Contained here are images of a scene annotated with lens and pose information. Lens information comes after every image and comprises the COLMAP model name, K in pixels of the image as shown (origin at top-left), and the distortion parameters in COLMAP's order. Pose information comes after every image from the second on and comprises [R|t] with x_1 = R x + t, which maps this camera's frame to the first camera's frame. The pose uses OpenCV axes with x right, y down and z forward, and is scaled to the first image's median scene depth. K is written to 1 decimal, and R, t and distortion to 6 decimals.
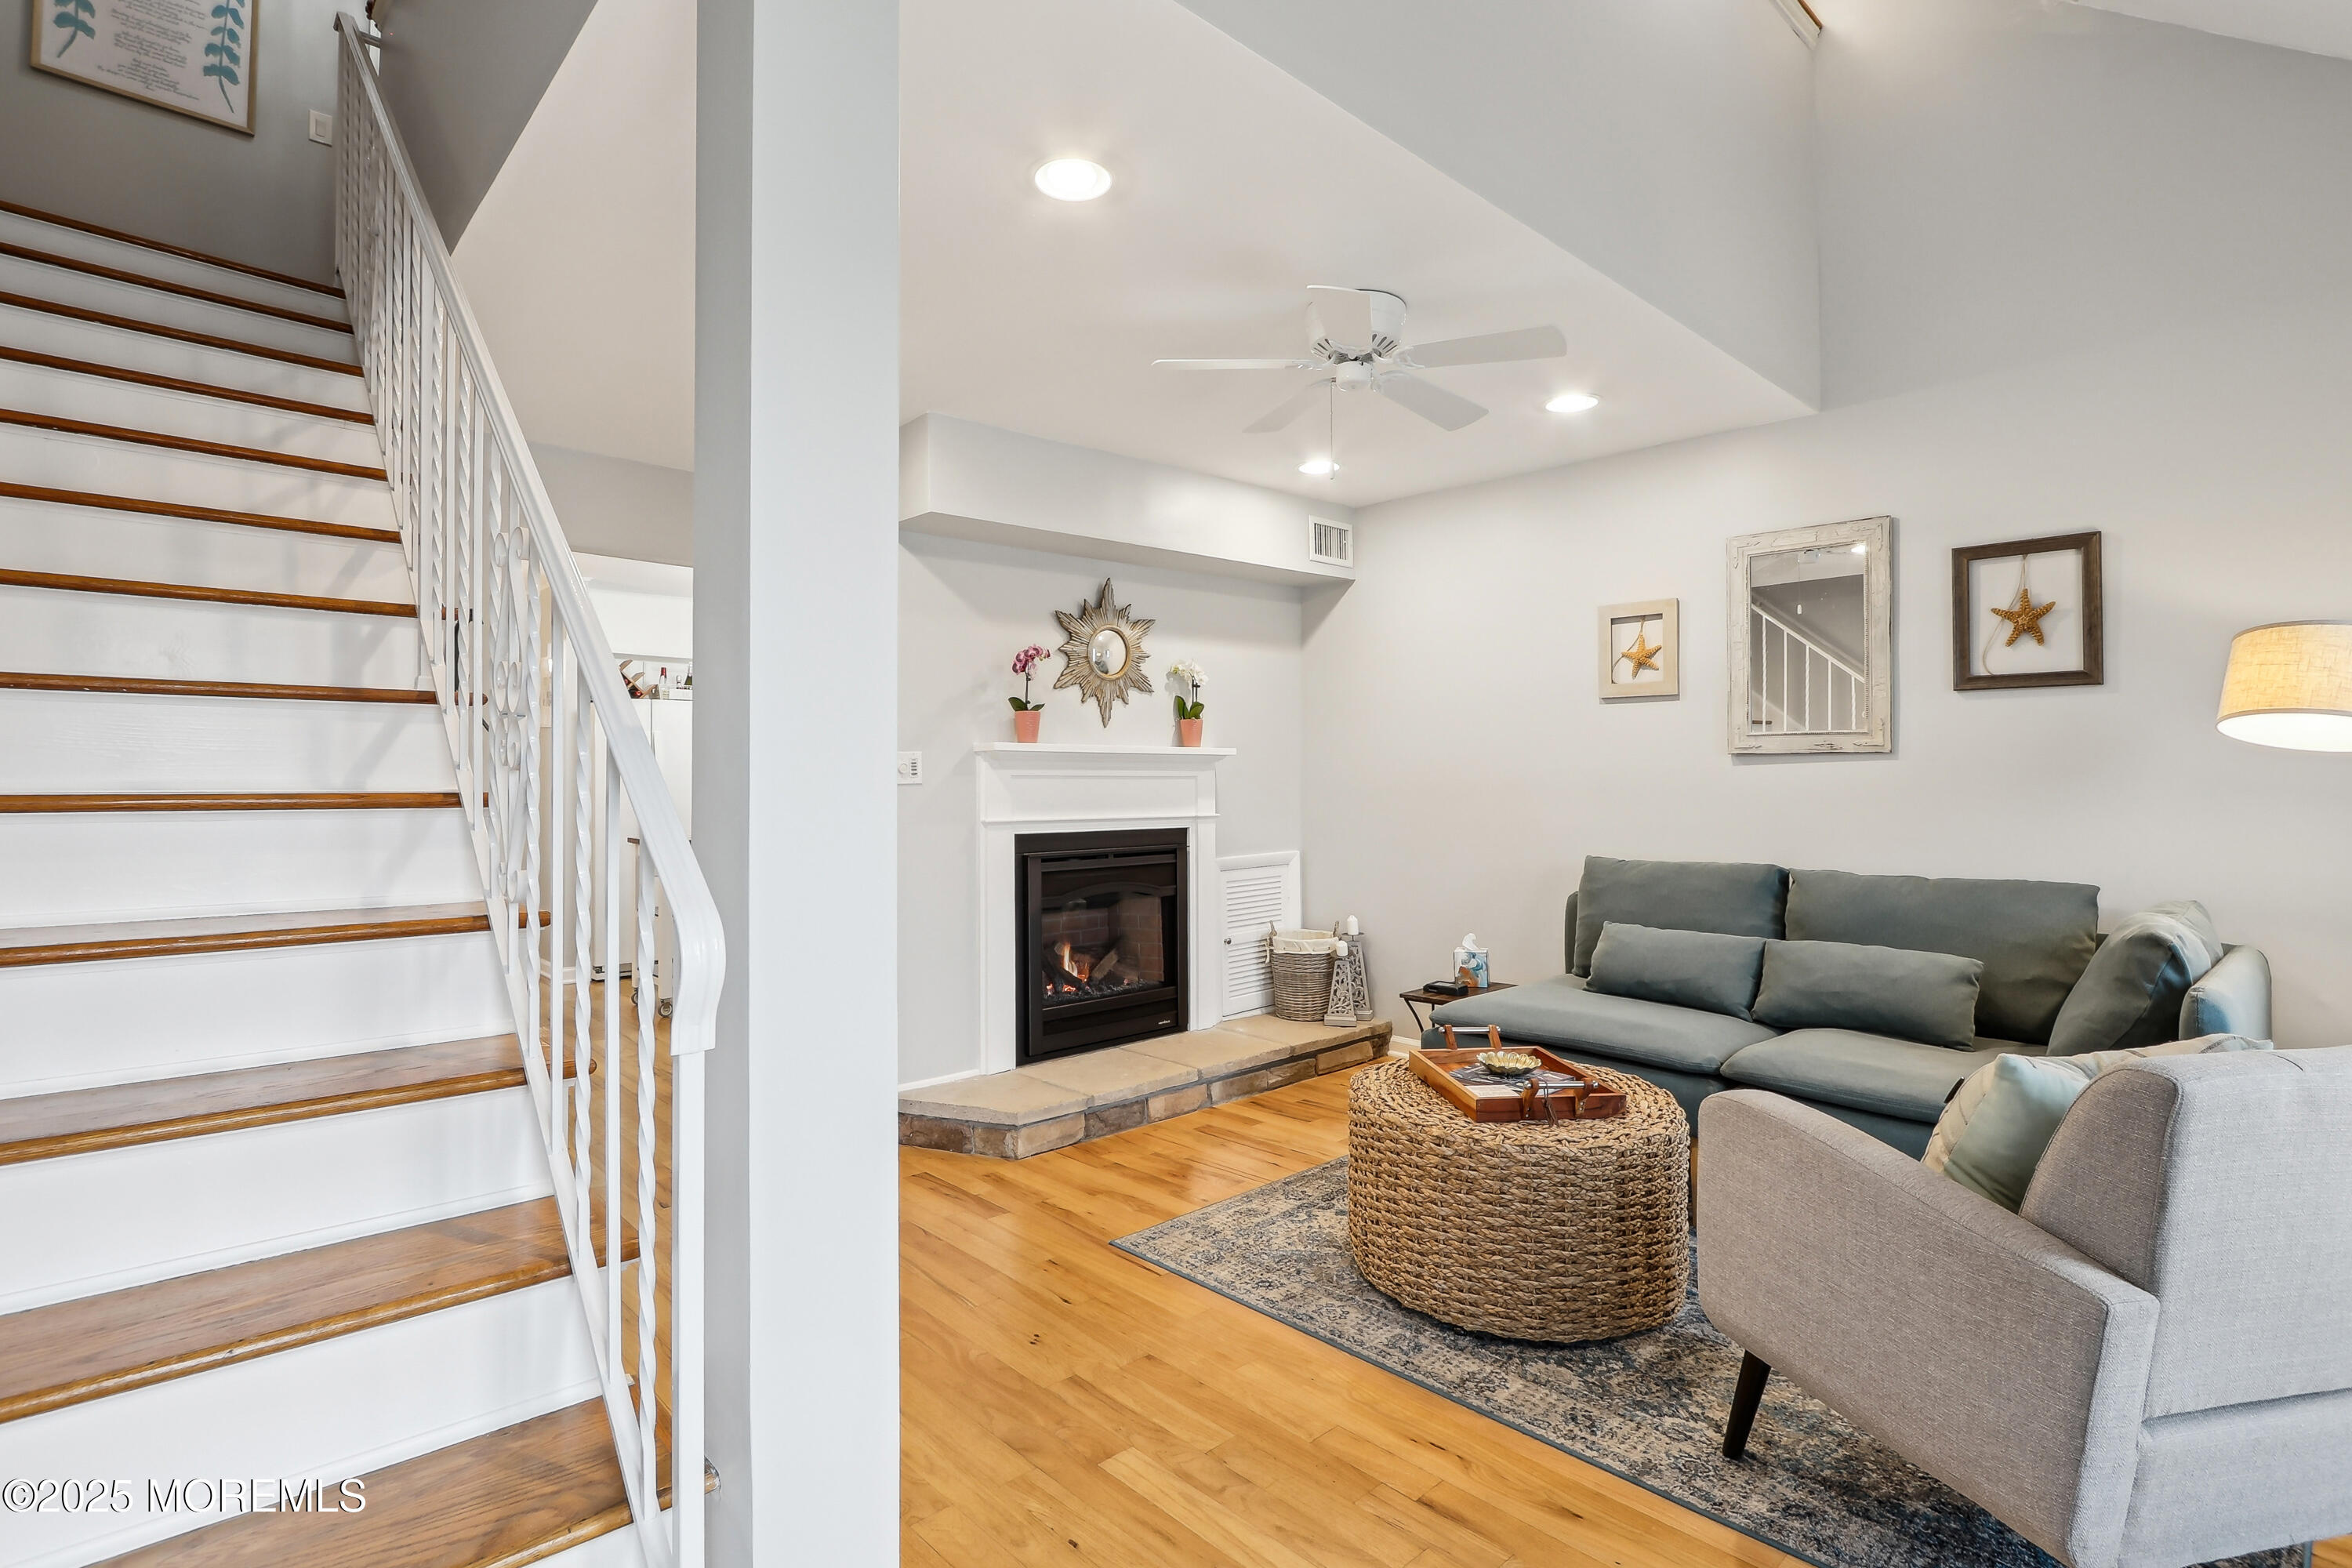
lens RADIAL K [[1143.6, 0, 1176.0], [0, 1143.6, 784.0], [0, 0, 1]] dist [-0.035659, 0.000051]
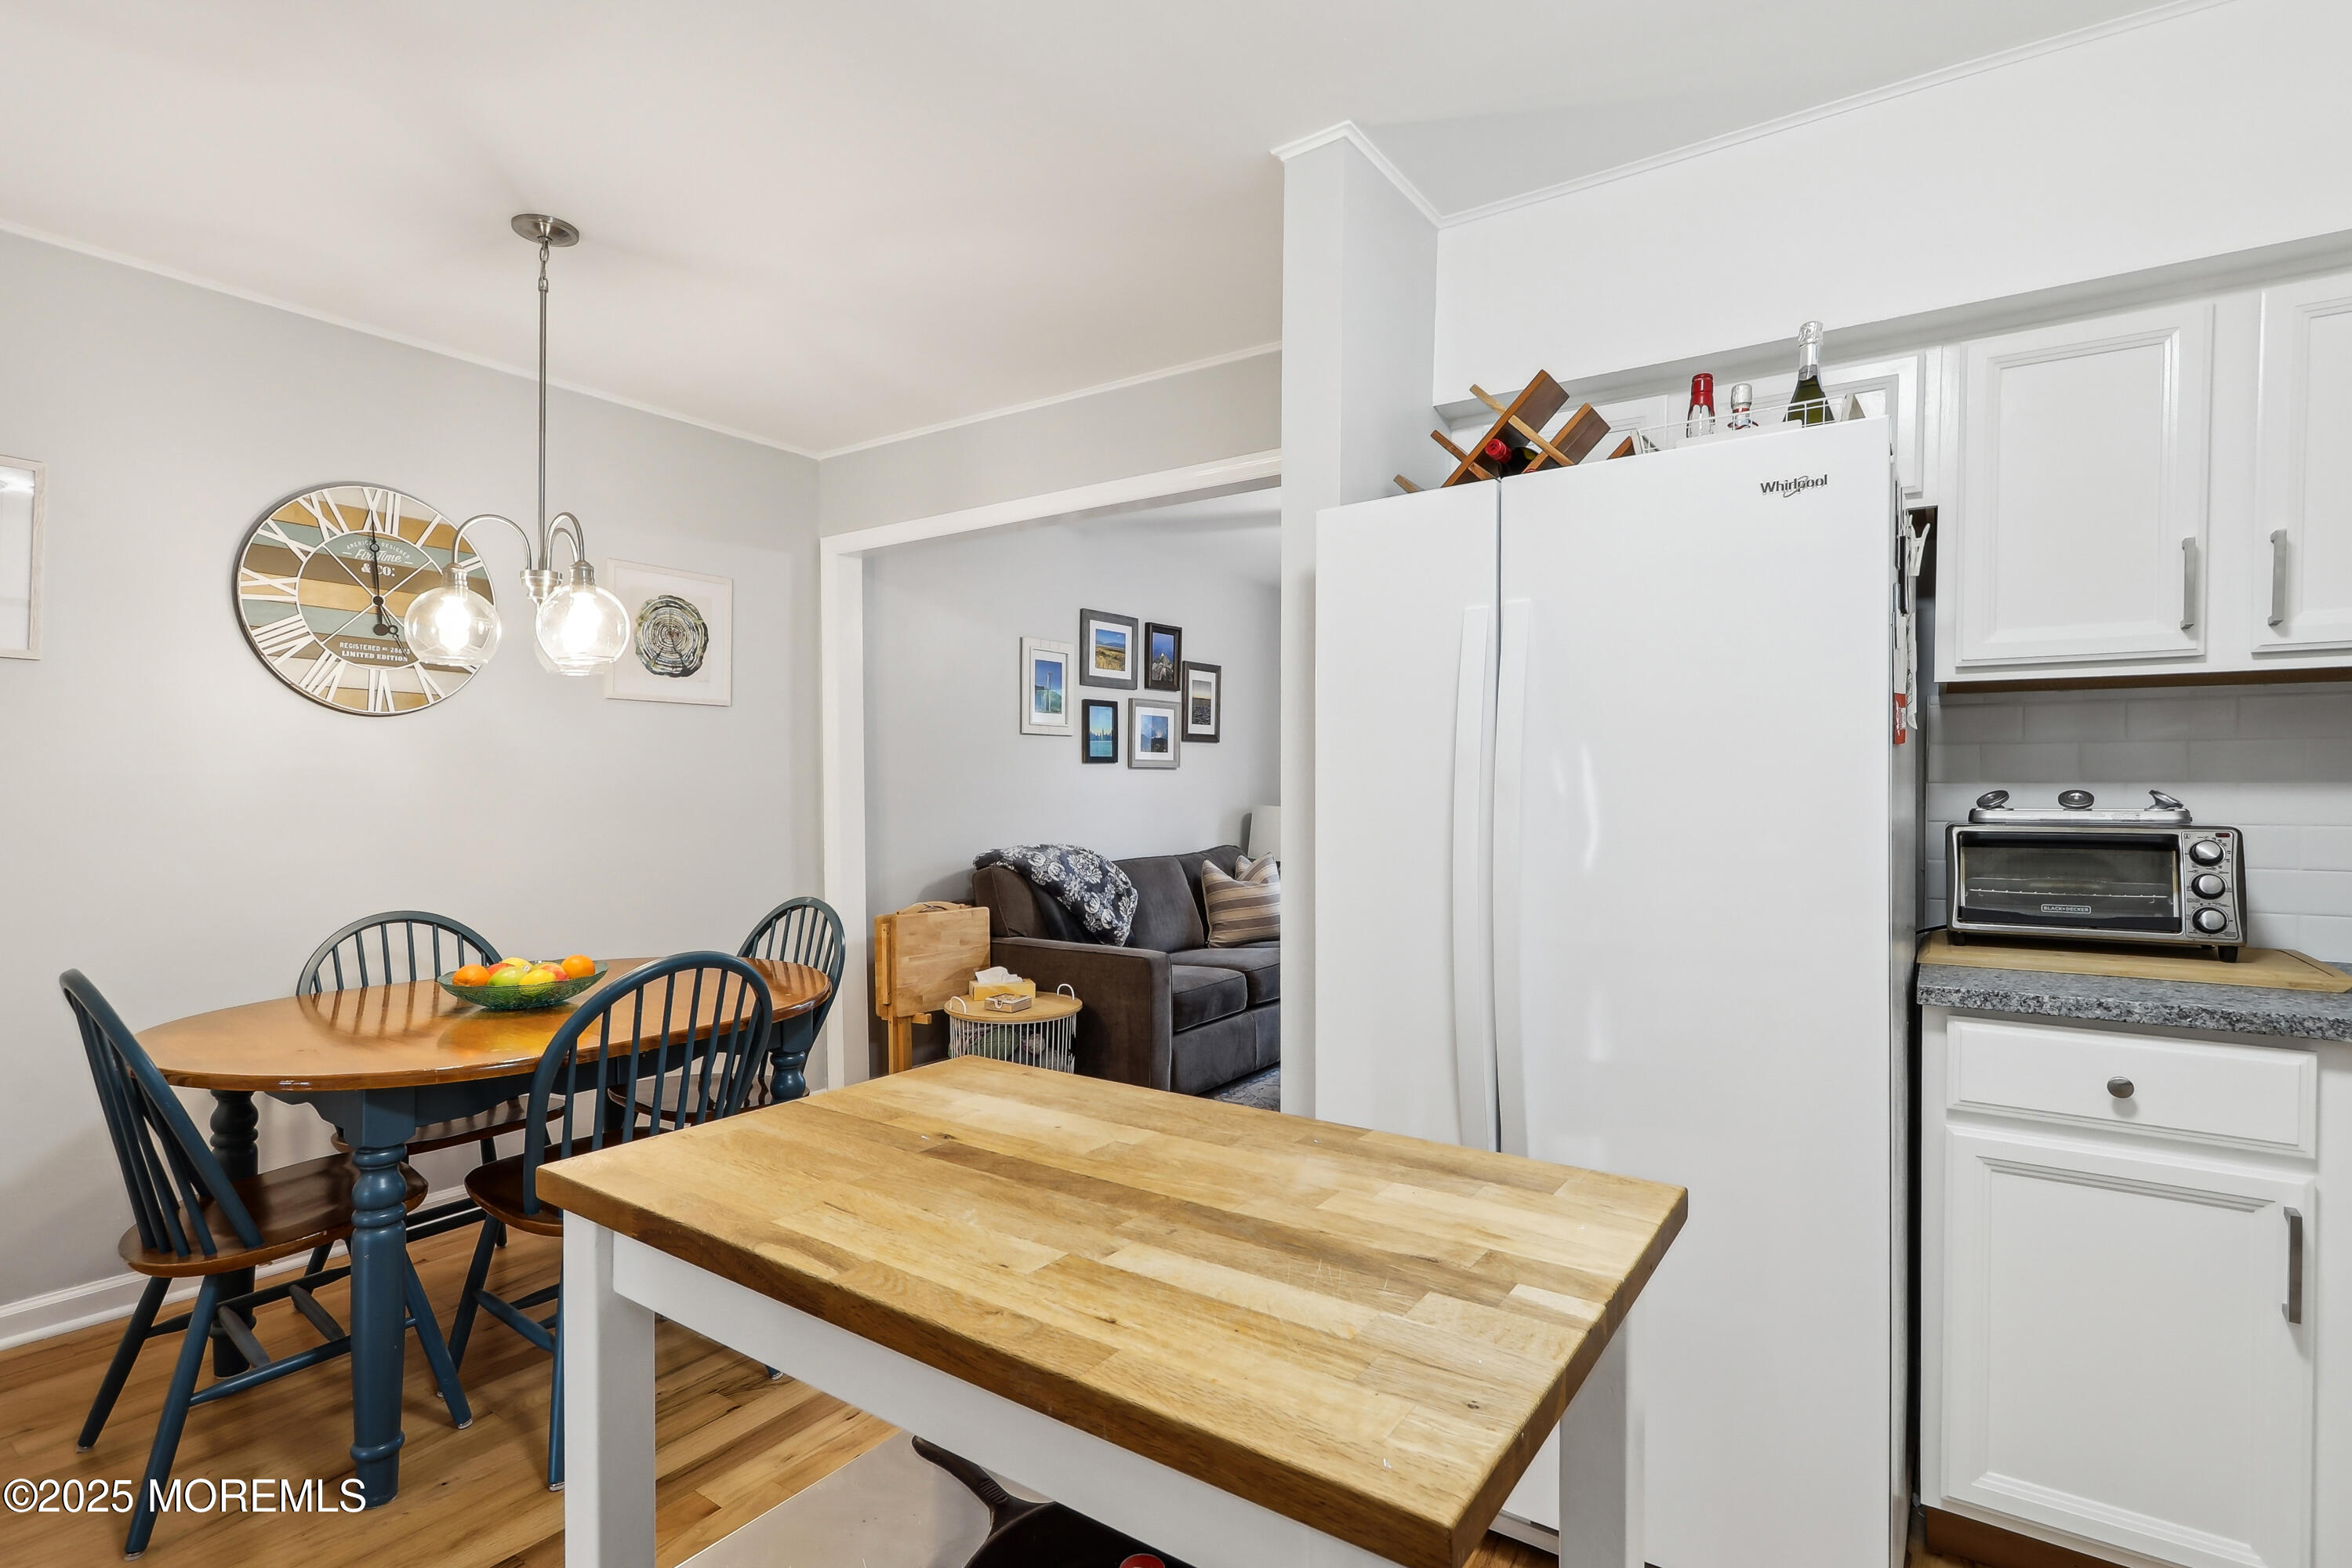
lens RADIAL K [[1138.5, 0, 1141.4], [0, 1138.5, 790.1], [0, 0, 1]] dist [-0.012447, -0.000402]
pose [[0.191454, -0.002077, -0.981499, -0.383175], [-0.003463, 0.999990, -0.002792, -0.006049], [0.981496, 0.003933, 0.191445, 1.455361]]
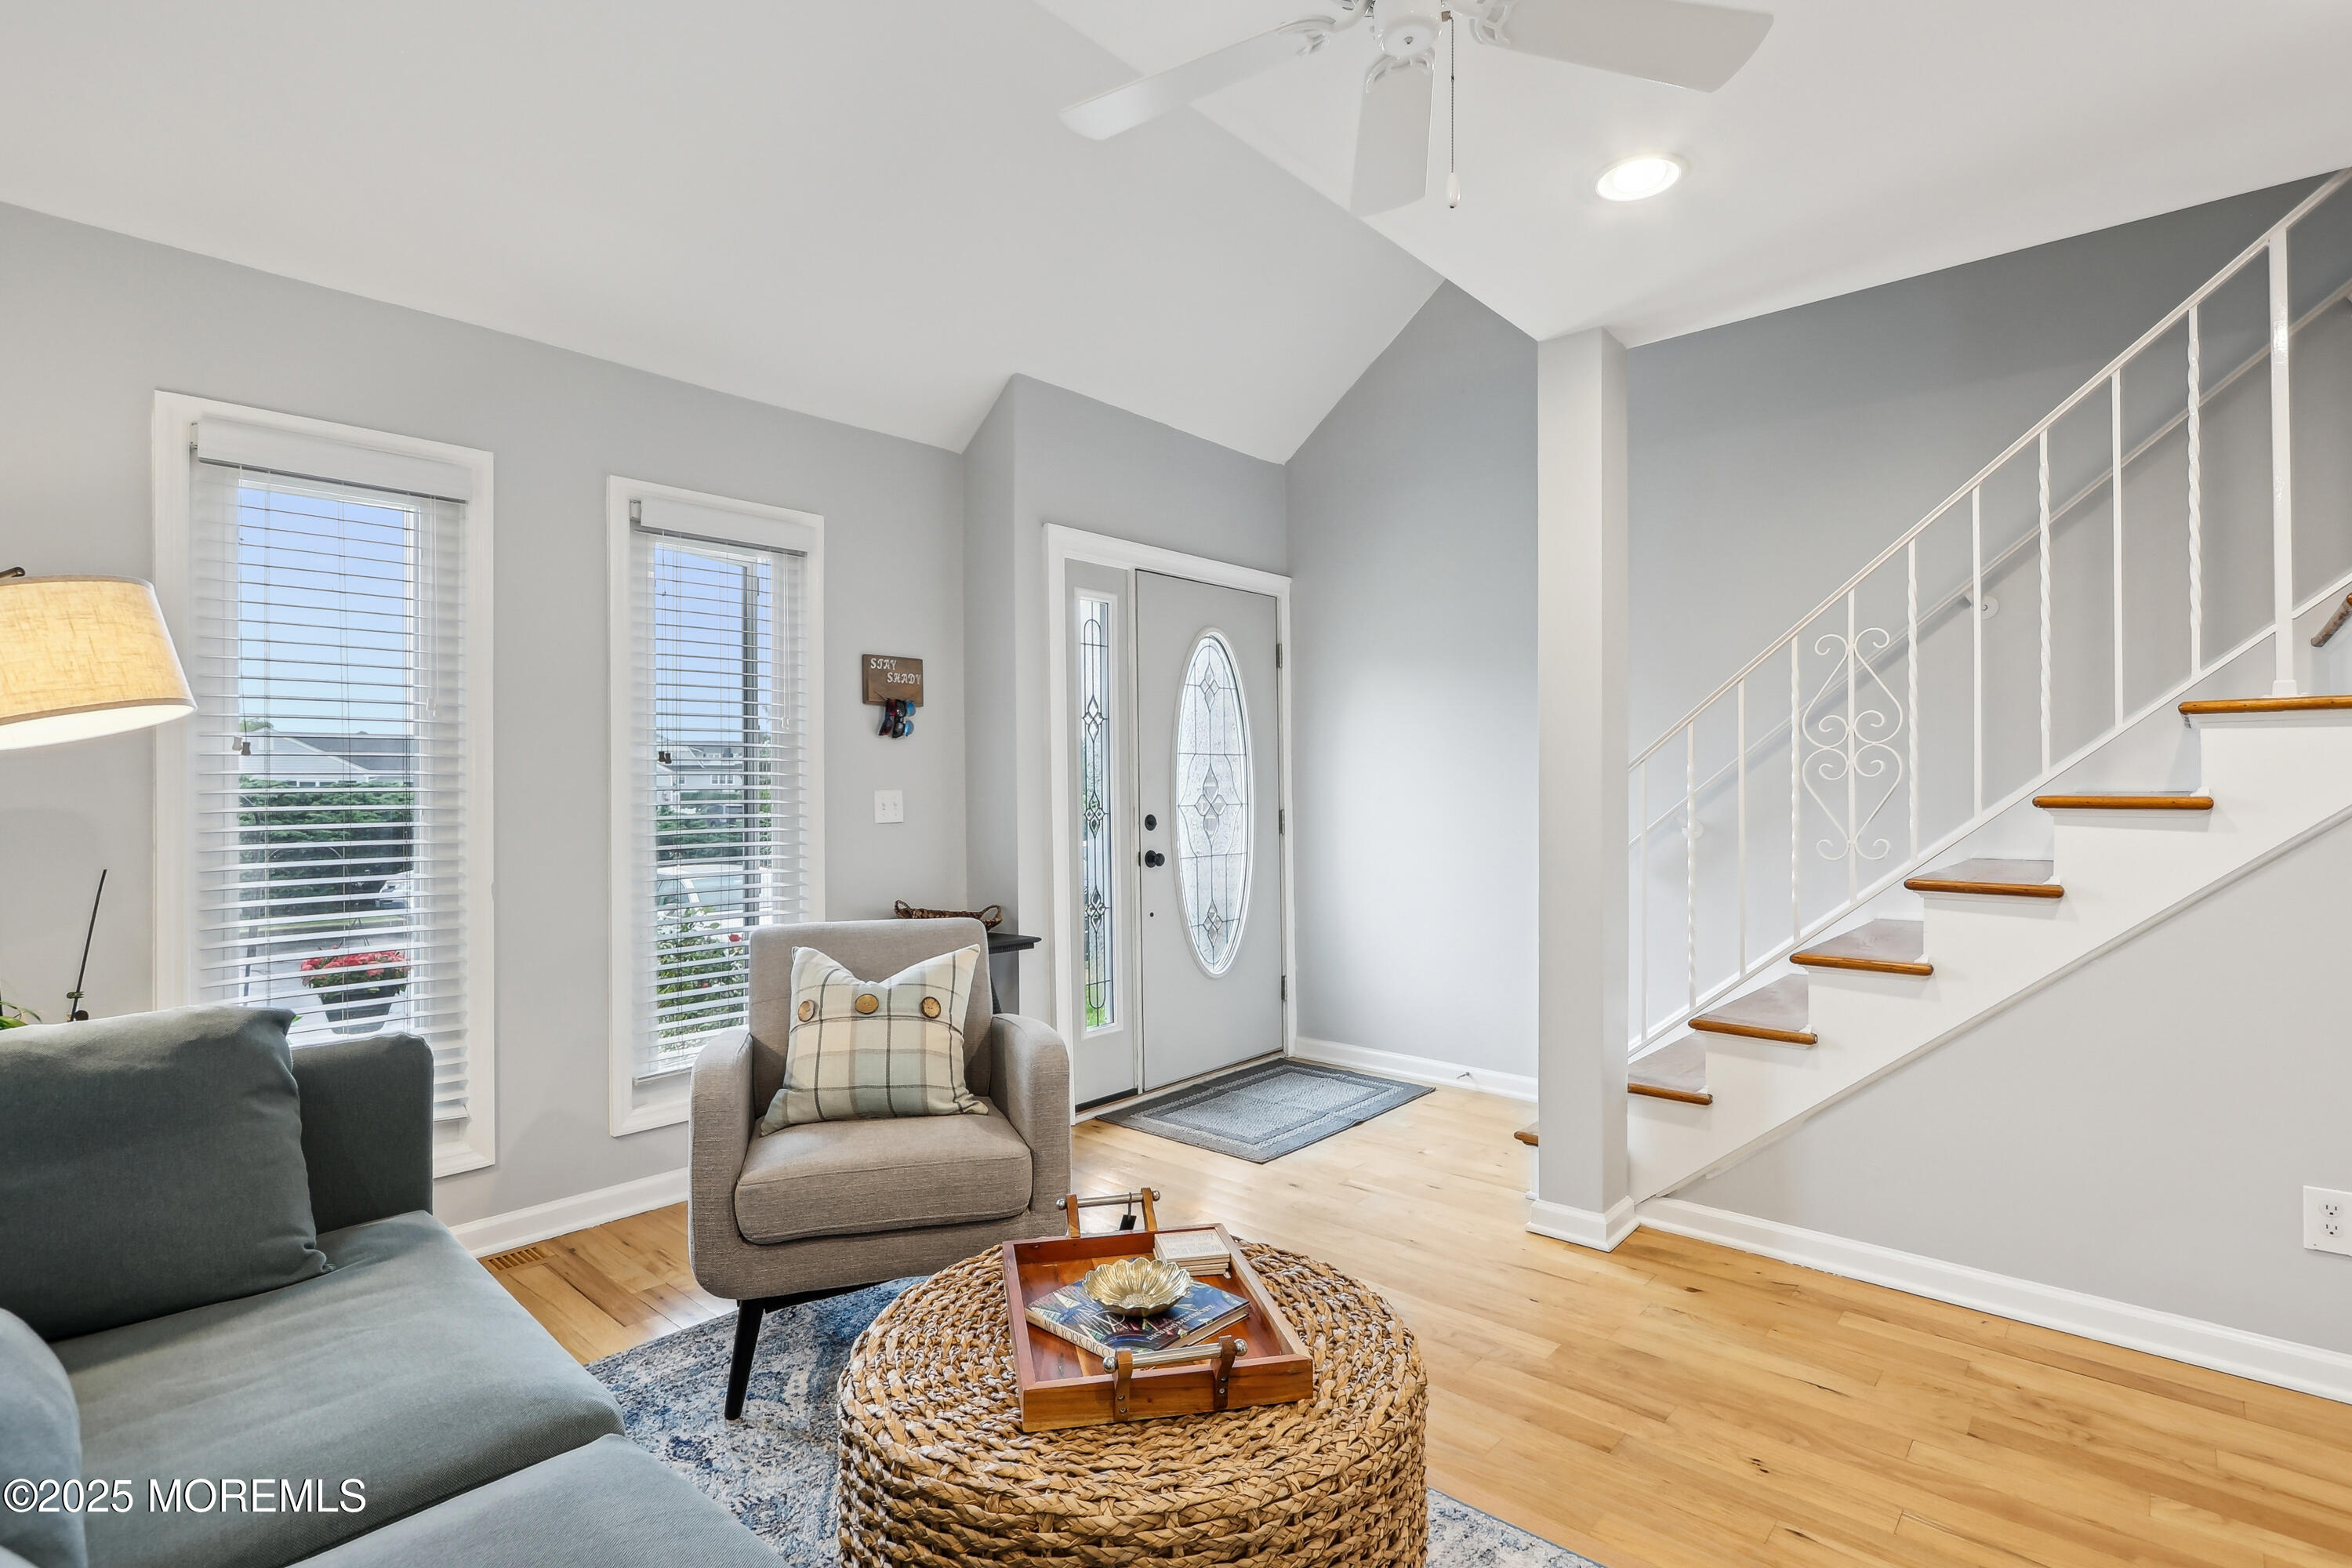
lens RADIAL K [[1126.4, 0, 1177.9], [0, 1126.4, 787.1], [0, 0, 1]] dist [-0.003136, -0.000038]
pose [[-0.997055, 0.003048, -0.076635, 0.214041], [0.003046, 0.999995, 0.000138, -0.003216], [0.076635, -0.000096, -0.997059, 1.062443]]
